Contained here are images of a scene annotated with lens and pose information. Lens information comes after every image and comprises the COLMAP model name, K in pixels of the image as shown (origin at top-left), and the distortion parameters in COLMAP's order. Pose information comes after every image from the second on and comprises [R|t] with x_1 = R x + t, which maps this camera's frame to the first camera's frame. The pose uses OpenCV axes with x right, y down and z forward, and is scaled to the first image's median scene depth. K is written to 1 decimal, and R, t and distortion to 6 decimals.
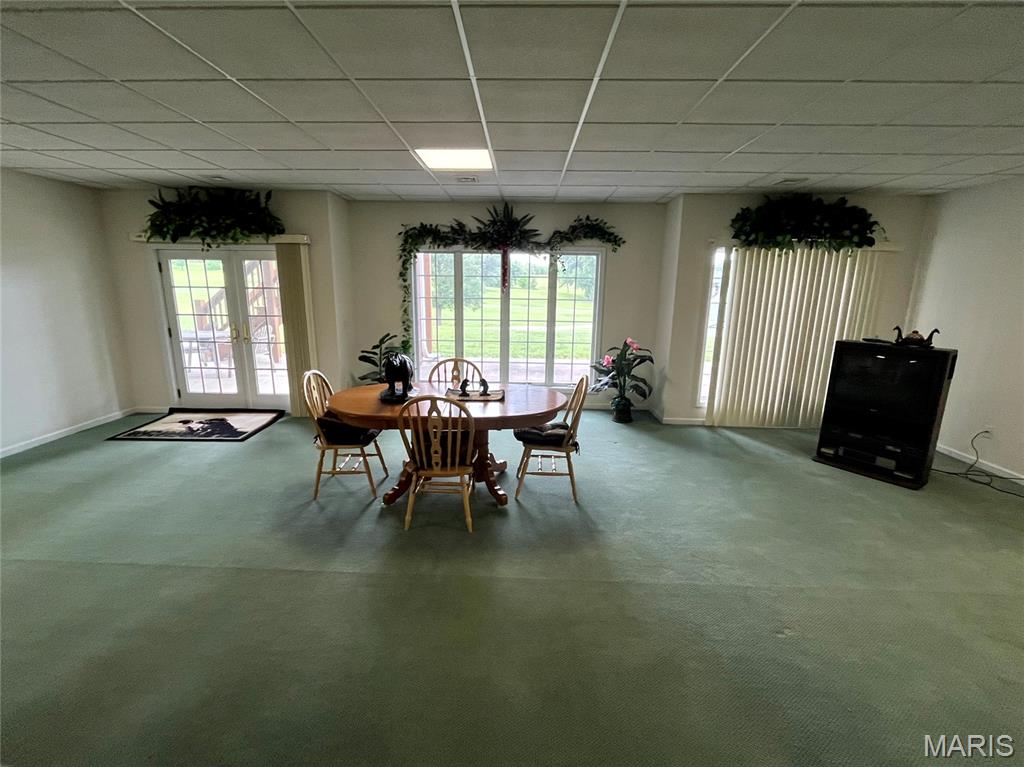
lens RADIAL K [[449.8, 0, 512.4], [0, 449.8, 381.2], [0, 0, 1]] dist [0.000399, 0.000177]
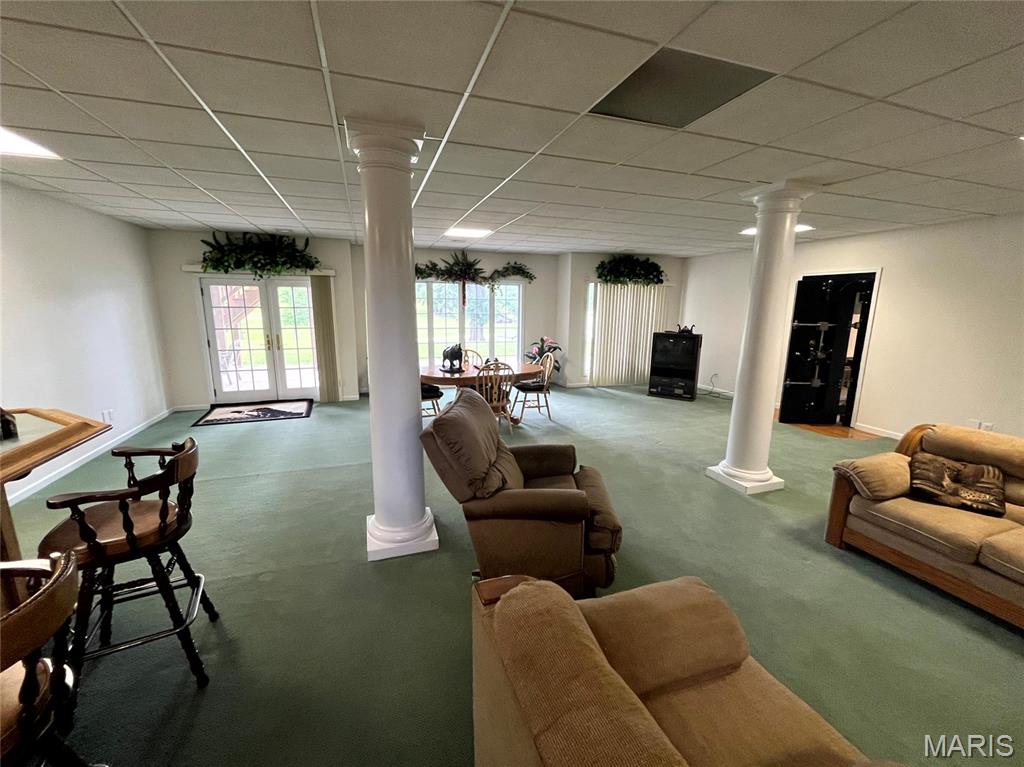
lens RADIAL K [[412.8, 0, 512.0], [0, 412.8, 383.5], [0, 0, 1]] dist [-0.000245, -0.000121]
pose [[0.936480, -0.069589, 0.343749, -0.414820], [0.075836, 0.997109, -0.004745, 0.078799], [-0.342425, 0.030512, 0.939050, -0.398419]]
